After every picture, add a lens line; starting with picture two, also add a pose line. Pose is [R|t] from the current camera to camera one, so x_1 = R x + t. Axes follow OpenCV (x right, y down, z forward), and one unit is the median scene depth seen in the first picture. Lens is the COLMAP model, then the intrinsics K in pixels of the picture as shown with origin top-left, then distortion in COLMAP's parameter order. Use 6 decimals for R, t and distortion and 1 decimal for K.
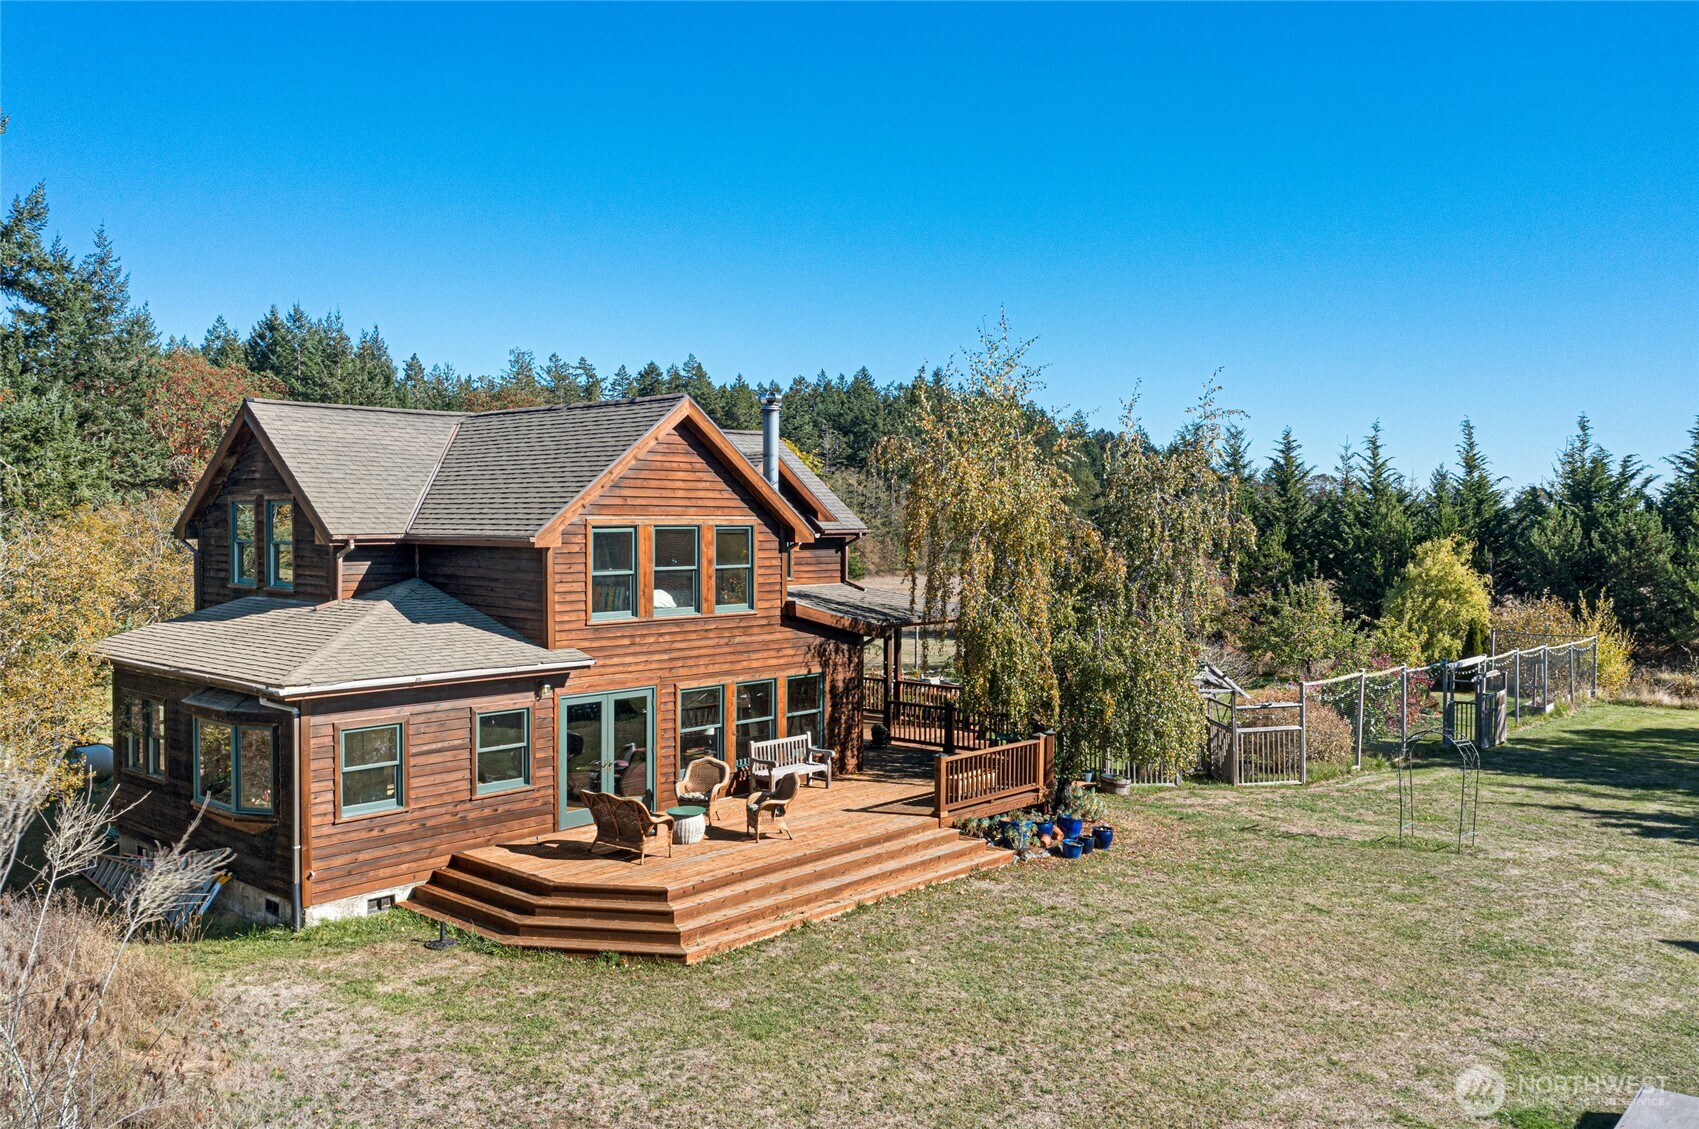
lens RADIAL K [[1421.0, 0, 845.5], [0, 1421.0, 558.7], [0, 0, 1]] dist [-0.019060, -0.007322]
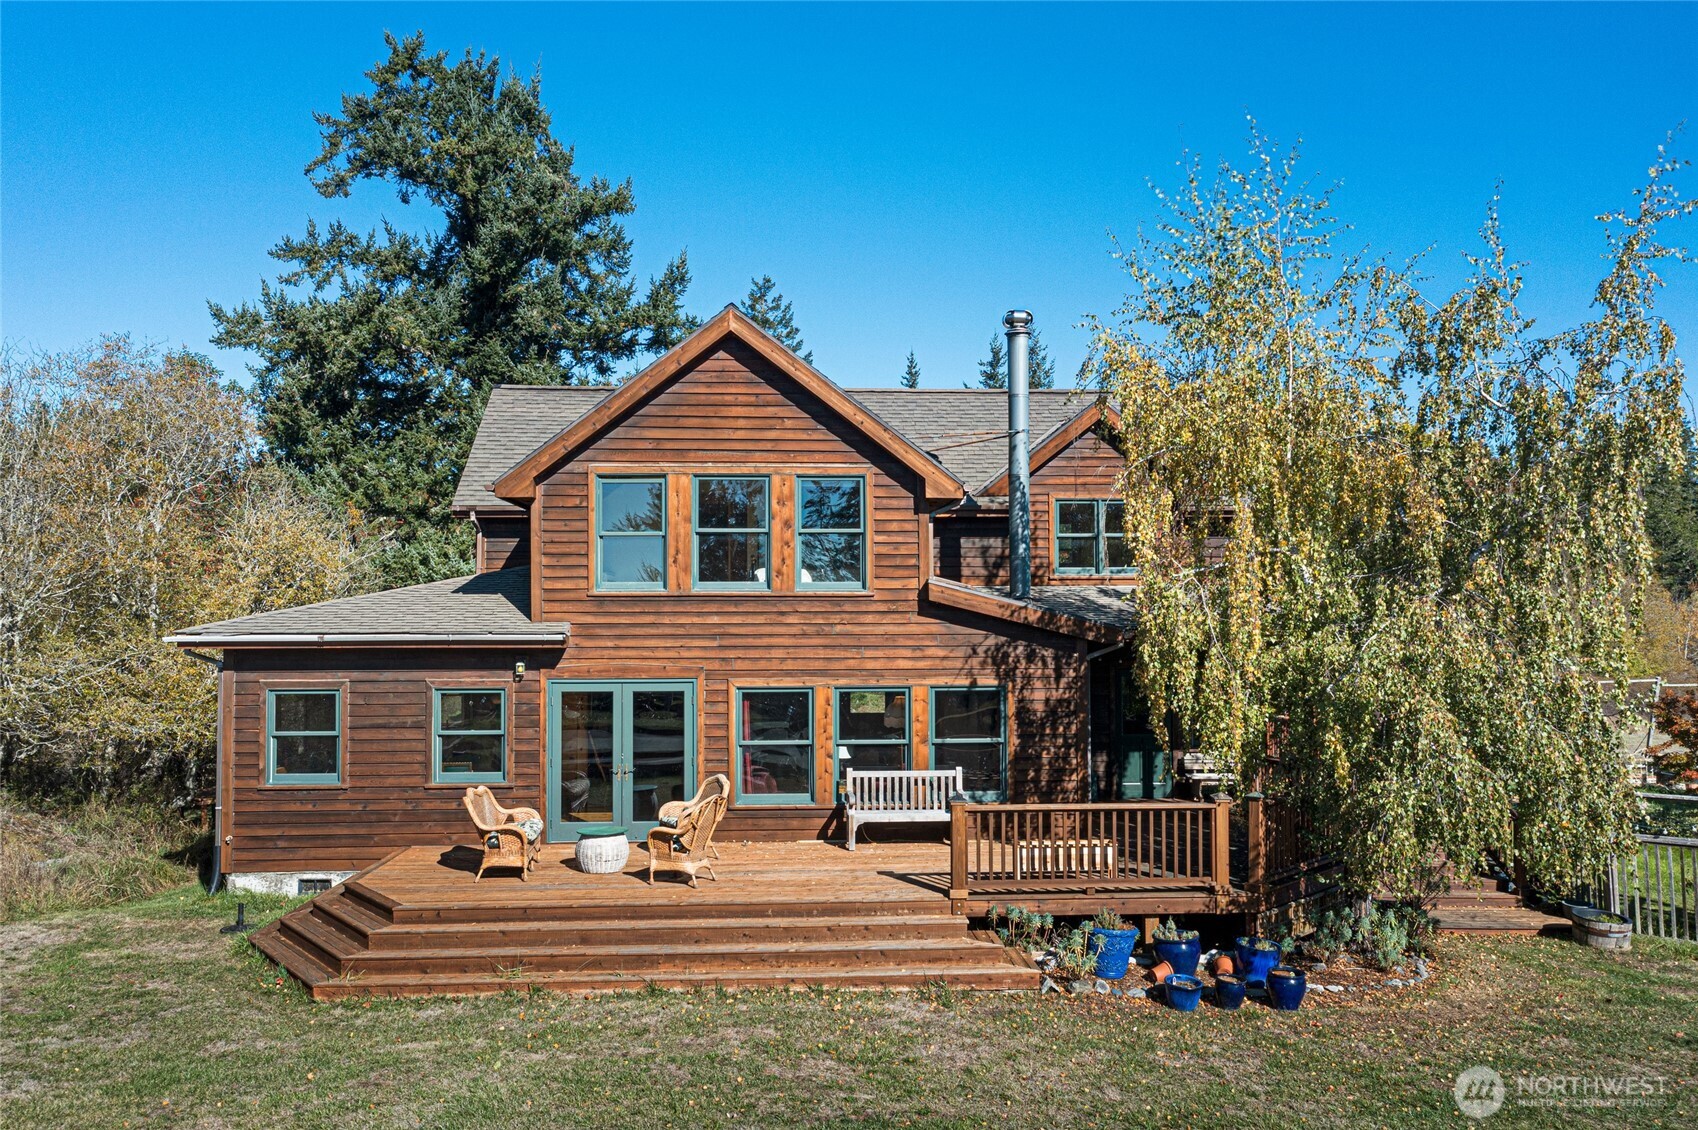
lens RADIAL K [[1420.1, 0, 848.2], [0, 1420.1, 569.9], [0, 0, 1]] dist [-0.019060, -0.007322]
pose [[0.702021, -0.026008, -0.711681, 0.459210], [-0.021594, 0.998096, -0.057775, 0.069177], [0.711828, 0.055927, 0.700123, 0.483727]]
